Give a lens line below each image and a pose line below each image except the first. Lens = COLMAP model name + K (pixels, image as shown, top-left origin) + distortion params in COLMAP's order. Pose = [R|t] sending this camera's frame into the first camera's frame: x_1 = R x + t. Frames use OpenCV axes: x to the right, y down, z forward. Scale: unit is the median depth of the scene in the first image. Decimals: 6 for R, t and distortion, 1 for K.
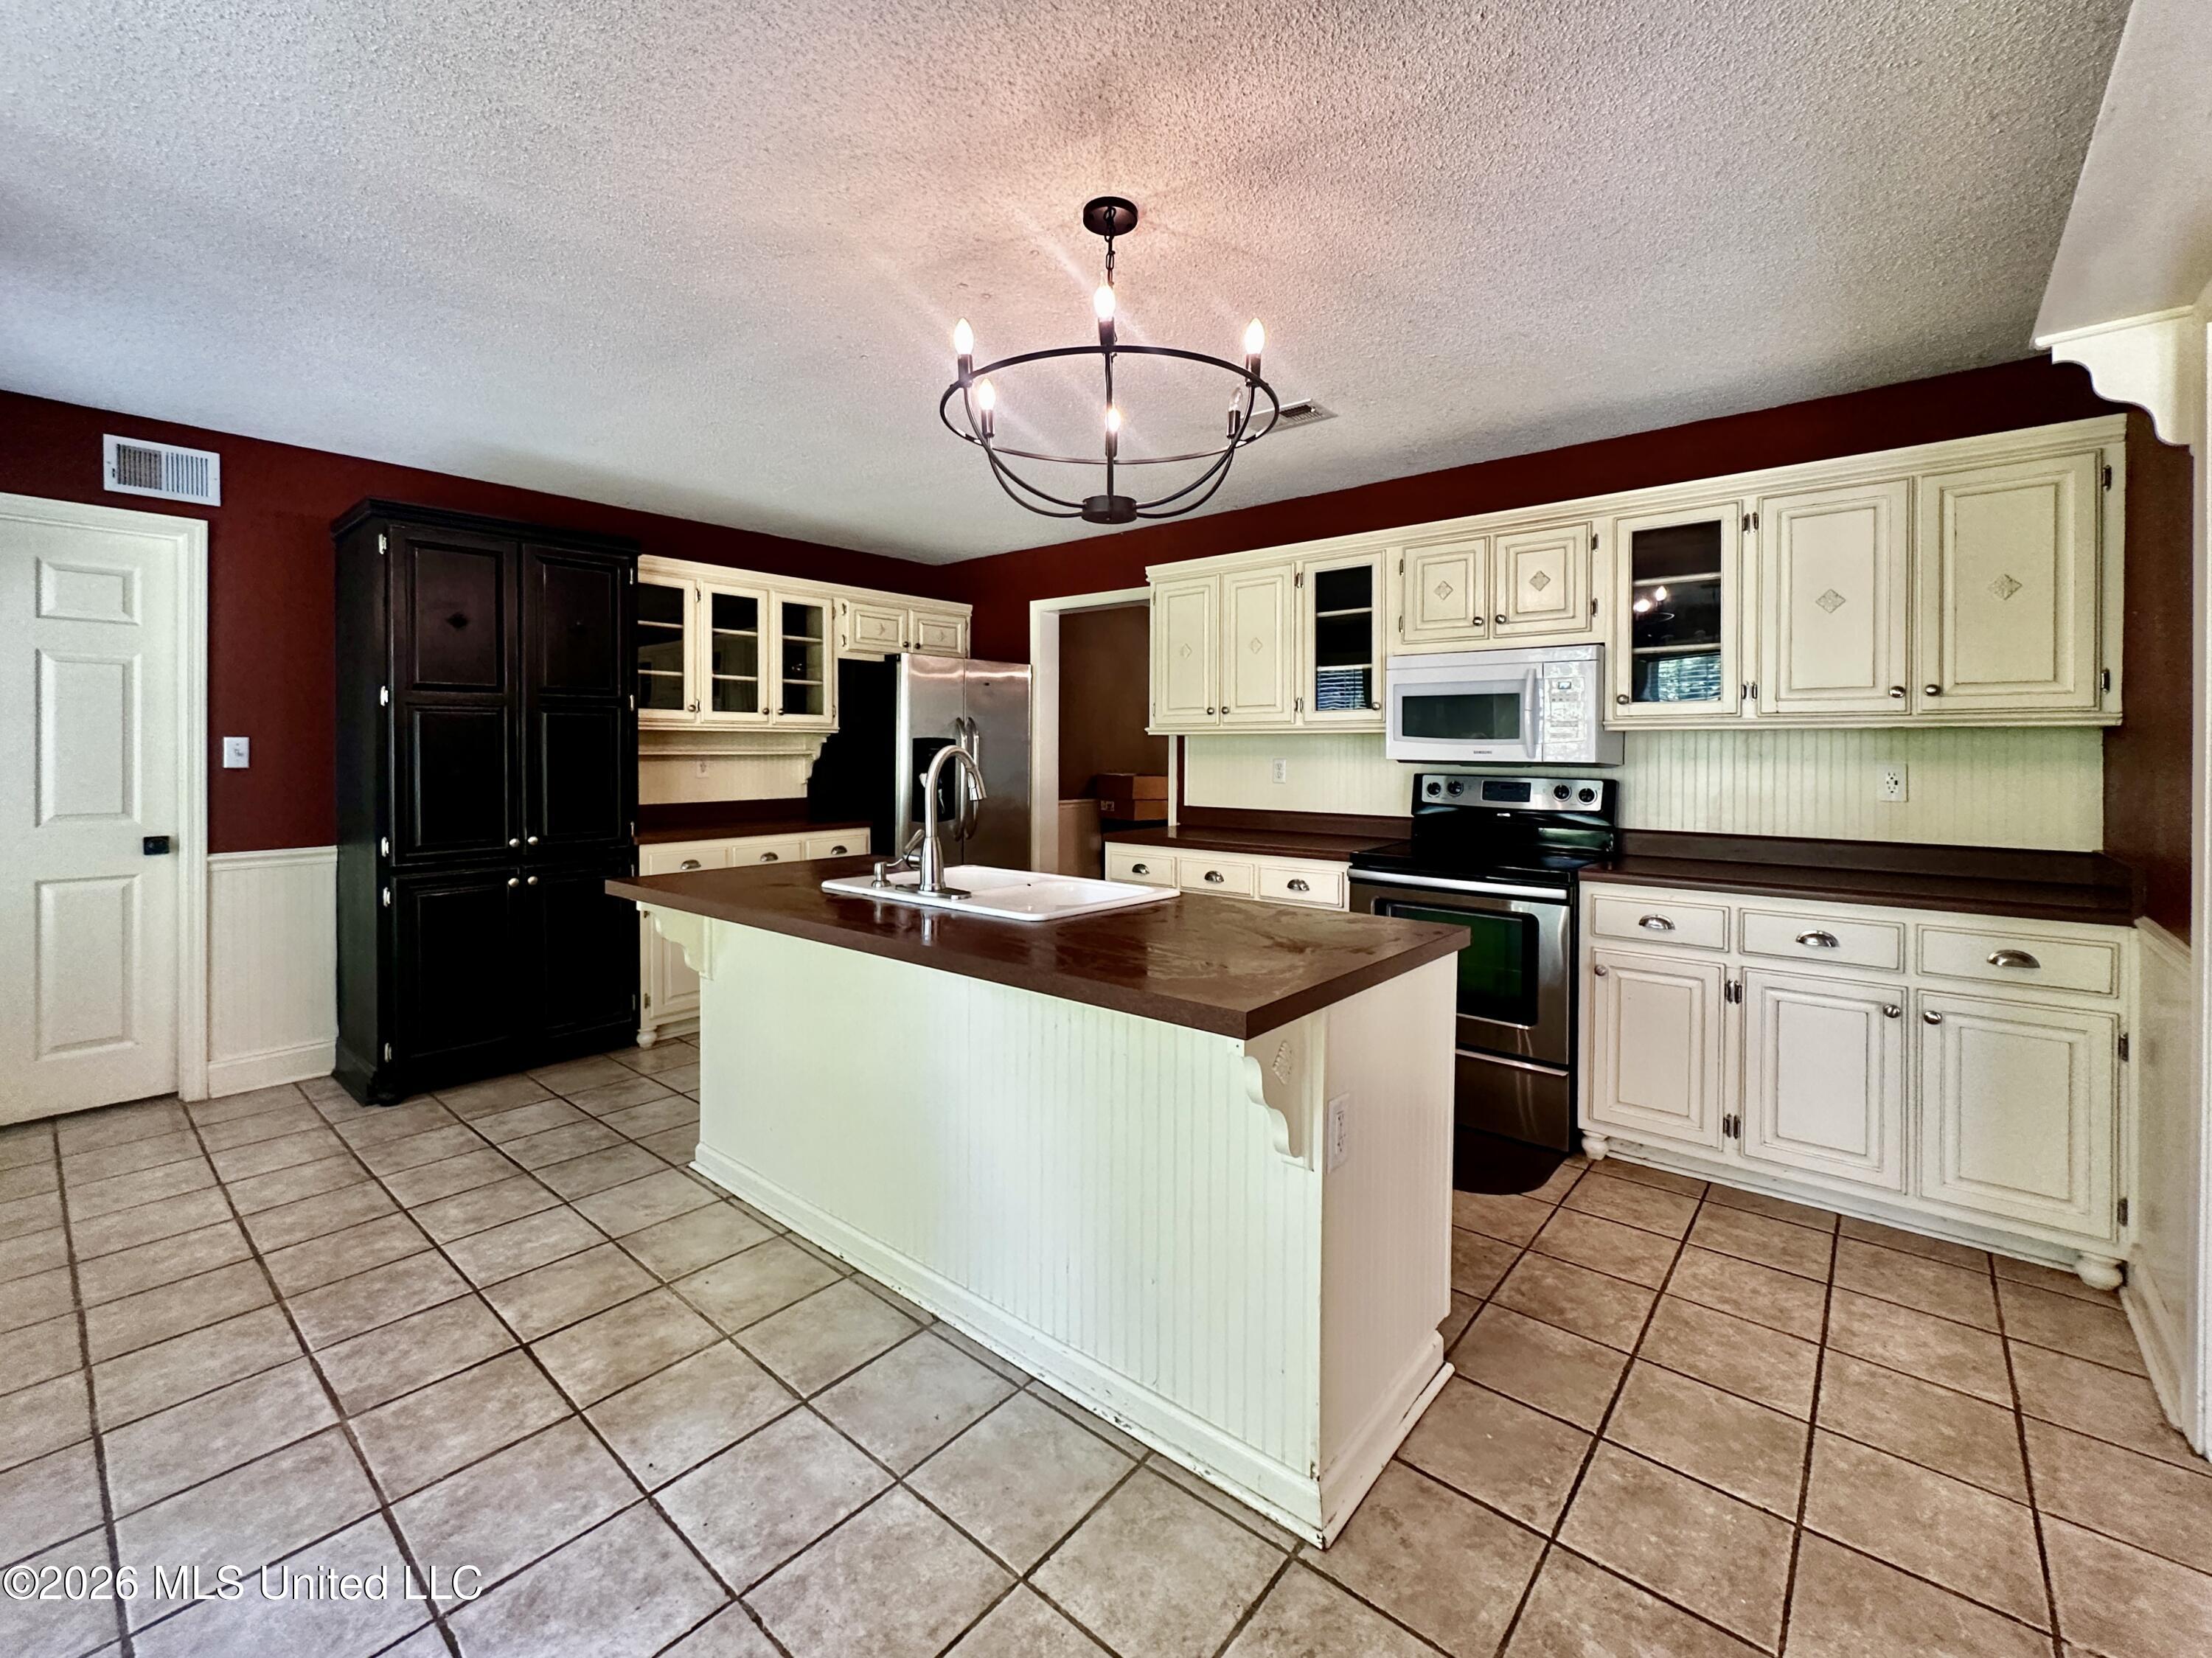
lens RADIAL K [[927.0, 0, 1127.5], [0, 927.0, 752.1], [0, 0, 1]] dist [0.001478, -0.000669]
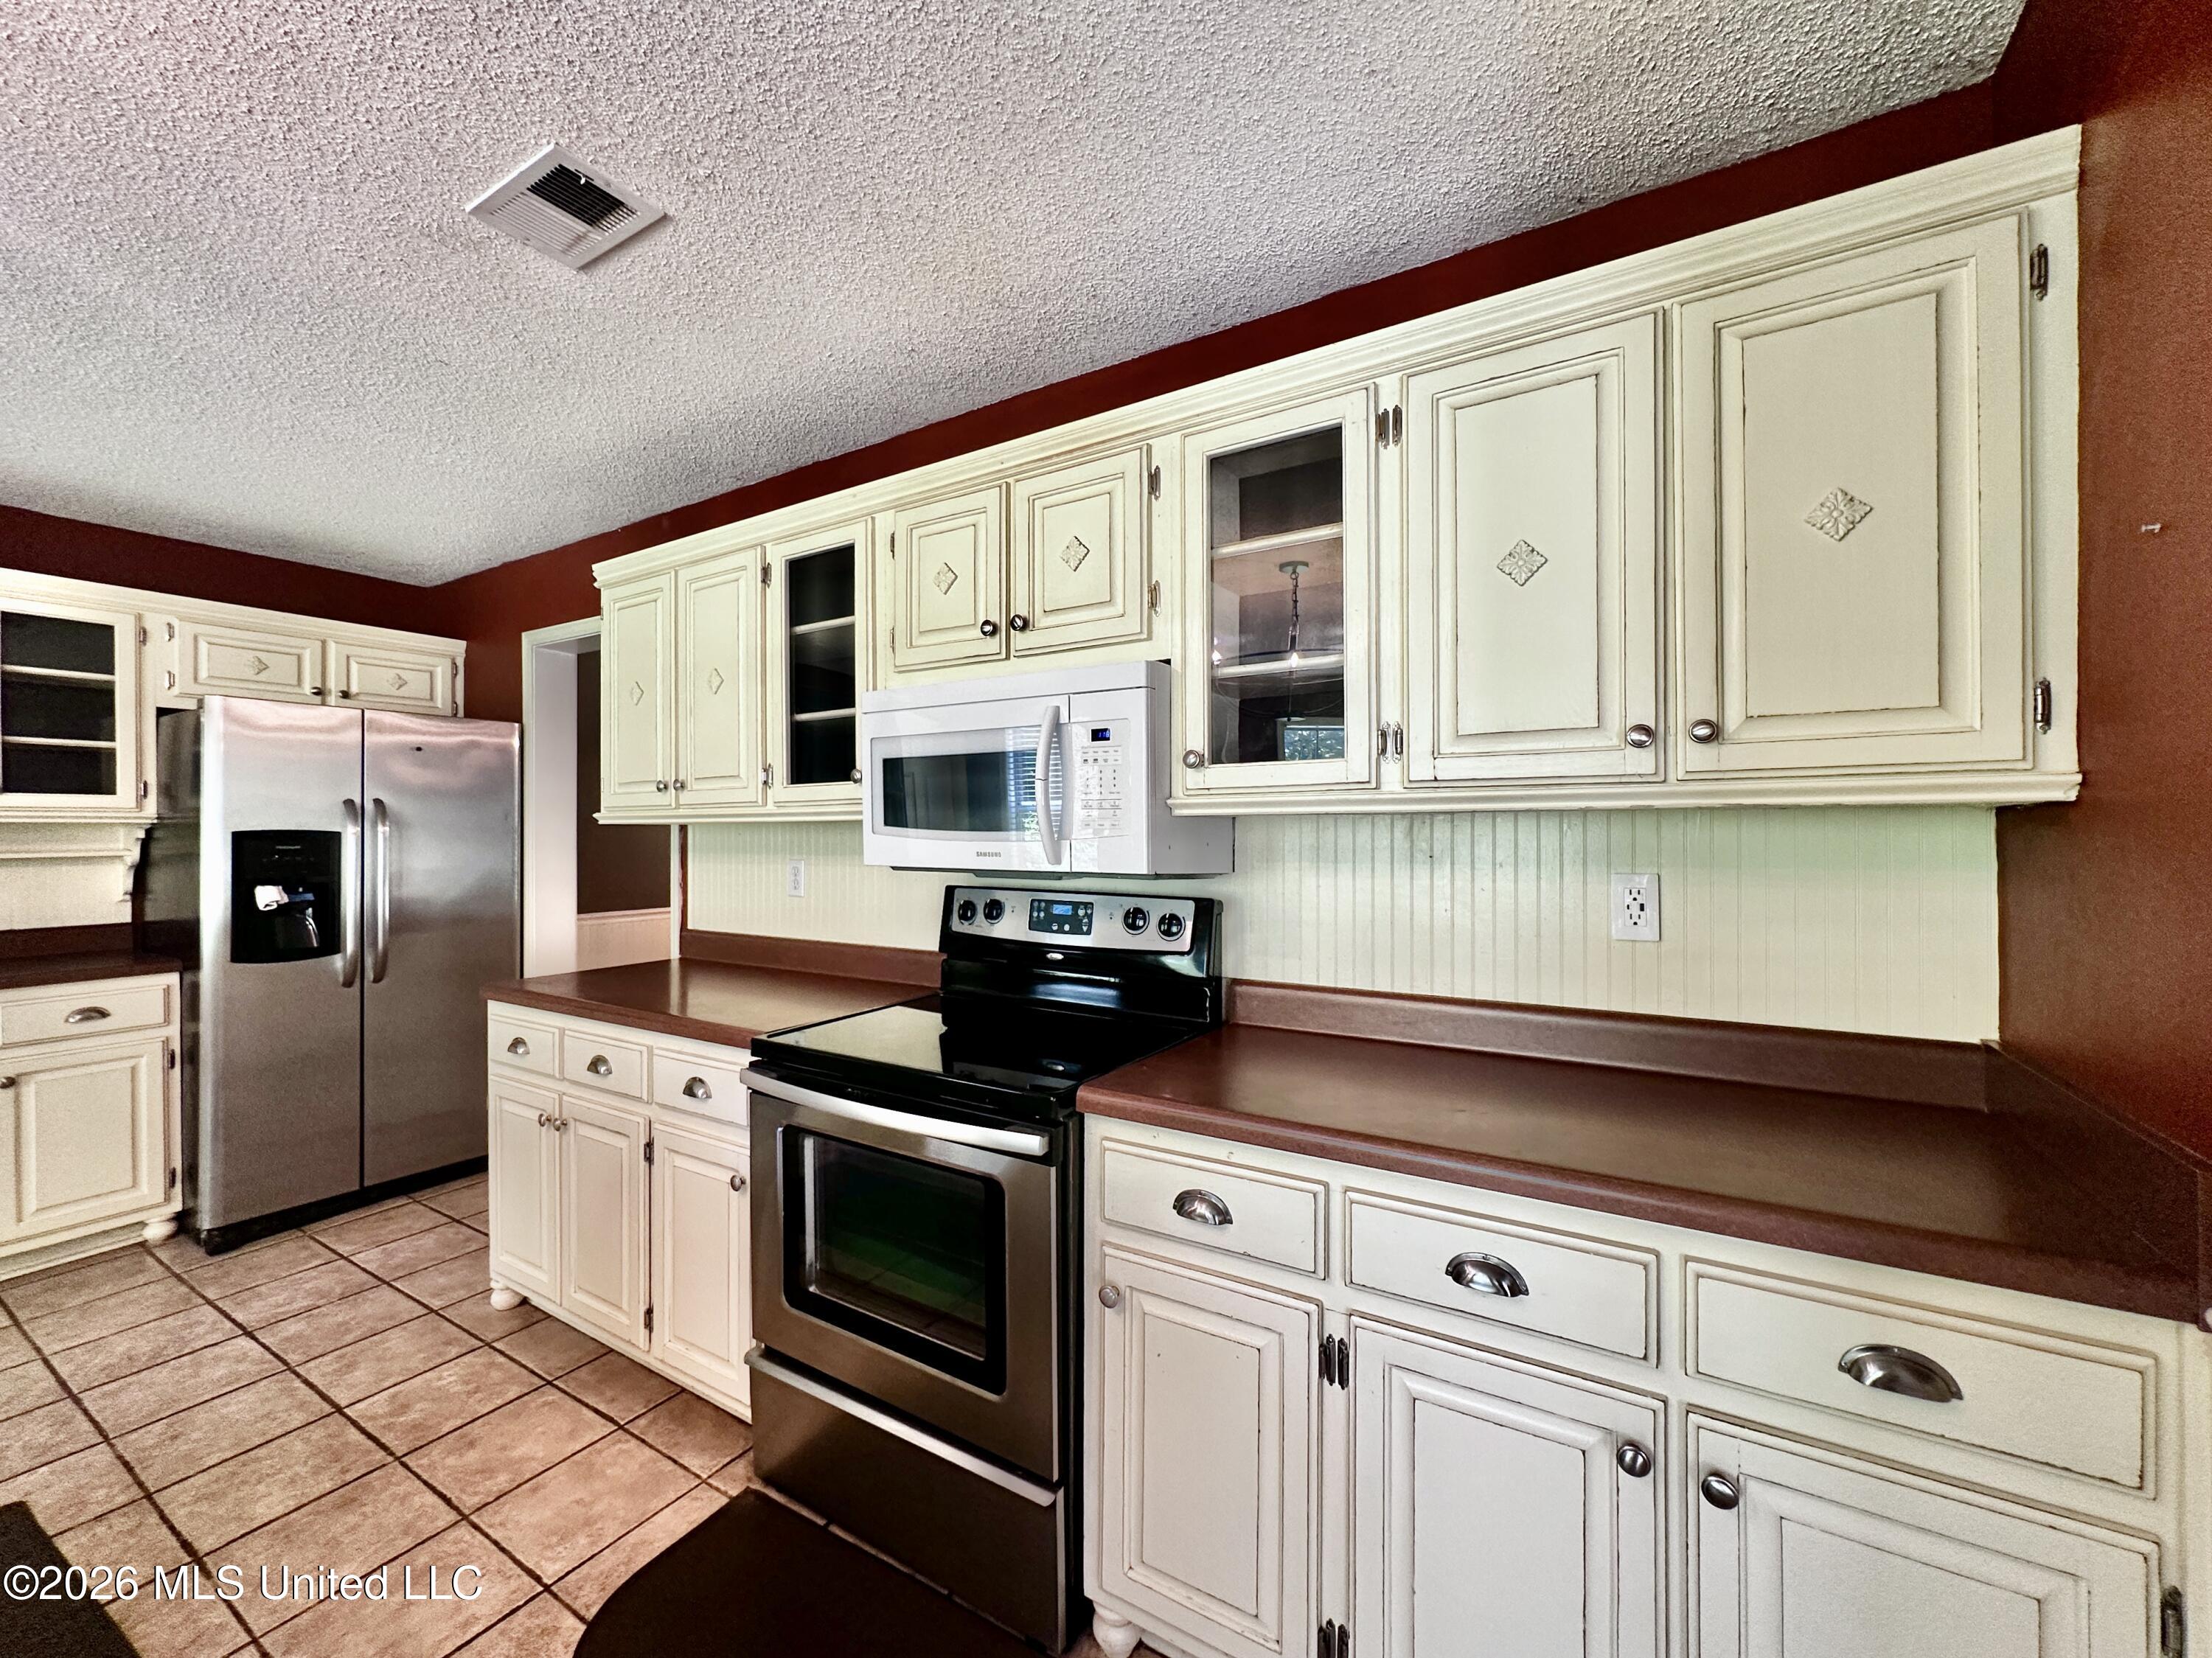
lens RADIAL K [[927.0, 0, 1074.2], [0, 927.0, 831.9], [0, 0, 1]] dist [0.001478, -0.000669]
pose [[0.990474, -0.008394, 0.137446, 0.378290], [0.008880, 0.999956, -0.002919, -0.012070], [-0.137415, 0.004111, 0.990505, 0.451374]]
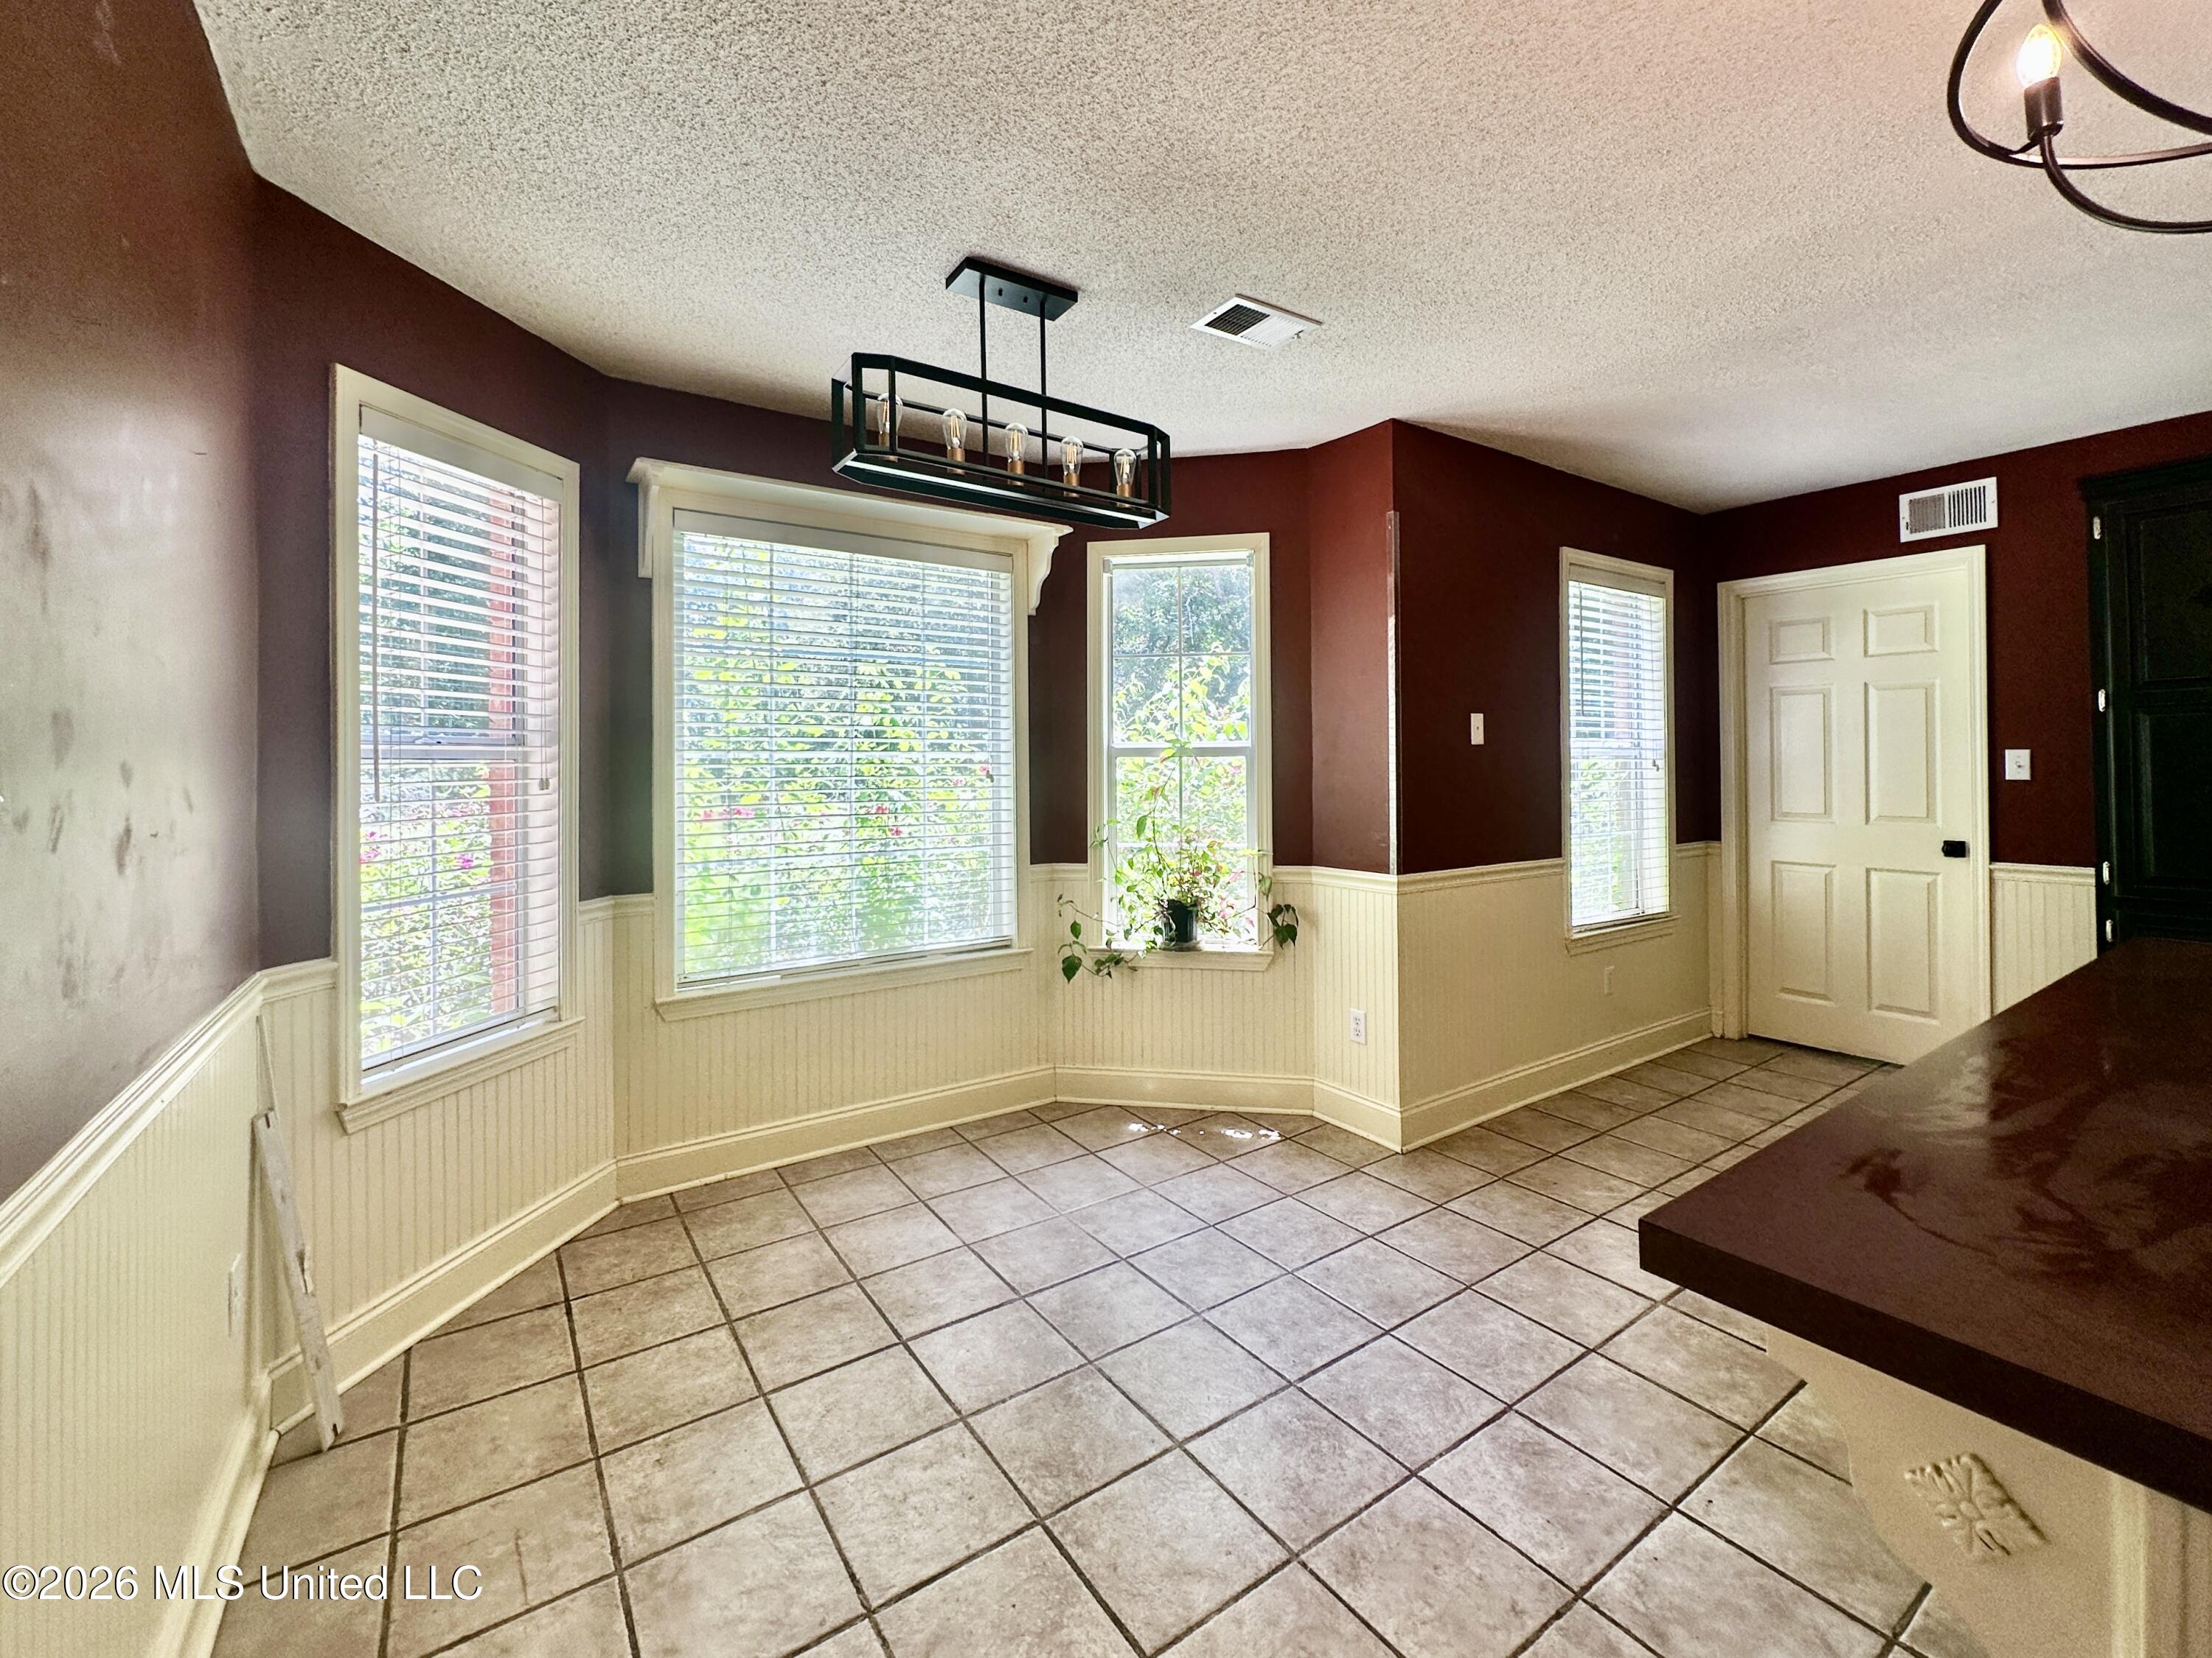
lens RADIAL K [[927.0, 0, 1094.9], [0, 927.0, 755.8], [0, 0, 1]] dist [0.001478, -0.000669]
pose [[-0.270517, -0.009186, -0.962671, 0.311101], [0.001492, 0.999949, -0.009961, -0.000907], [0.962714, -0.004131, -0.270489, 0.335026]]
